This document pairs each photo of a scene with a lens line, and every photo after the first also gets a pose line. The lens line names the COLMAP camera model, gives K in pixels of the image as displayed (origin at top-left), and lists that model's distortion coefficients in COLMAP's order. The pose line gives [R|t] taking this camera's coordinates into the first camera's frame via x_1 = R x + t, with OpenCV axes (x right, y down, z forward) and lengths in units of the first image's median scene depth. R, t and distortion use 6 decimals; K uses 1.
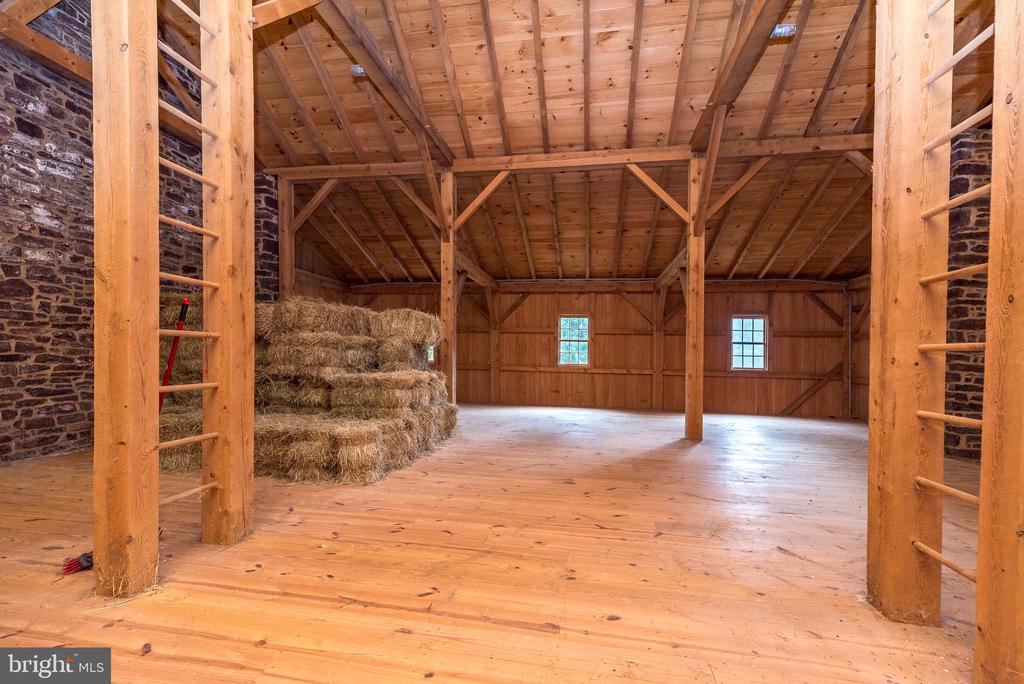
lens RADIAL K [[449.8, 0, 510.1], [0, 449.8, 364.3], [0, 0, 1]] dist [0.007902, -0.000225]
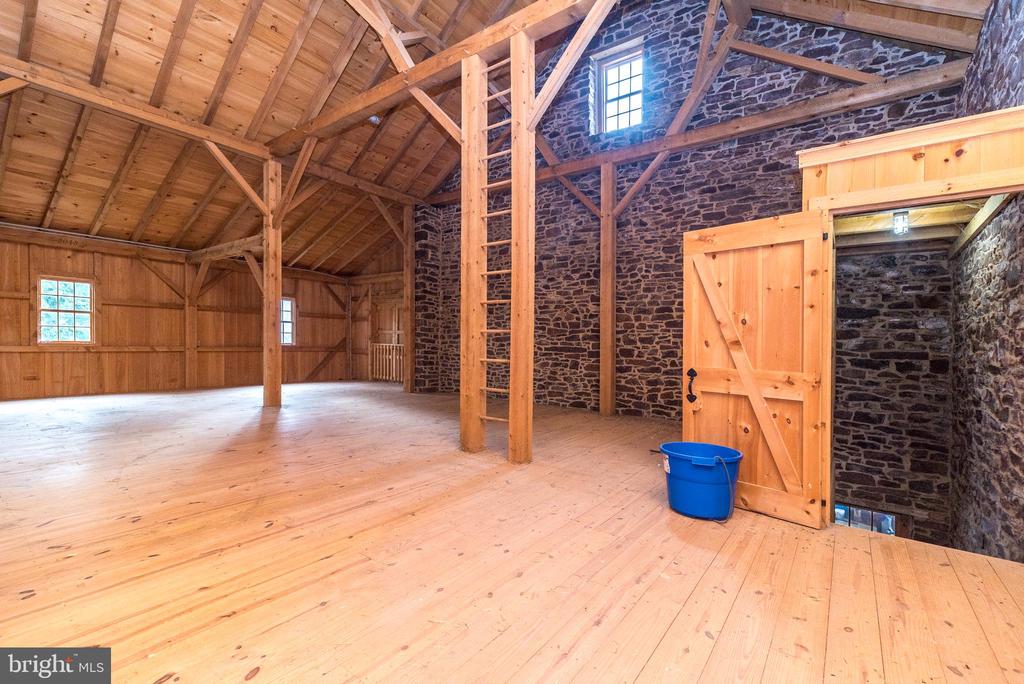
lens RADIAL K [[449.0, 0, 512.0], [0, 449.0, 342.0], [0, 0, 1]] dist [0.000914, 0.000394]
pose [[0.447253, -0.011594, 0.894332, -0.311137], [0.007678, 0.999929, 0.009123, -0.000391], [-0.894375, 0.002786, 0.447310, -0.048475]]
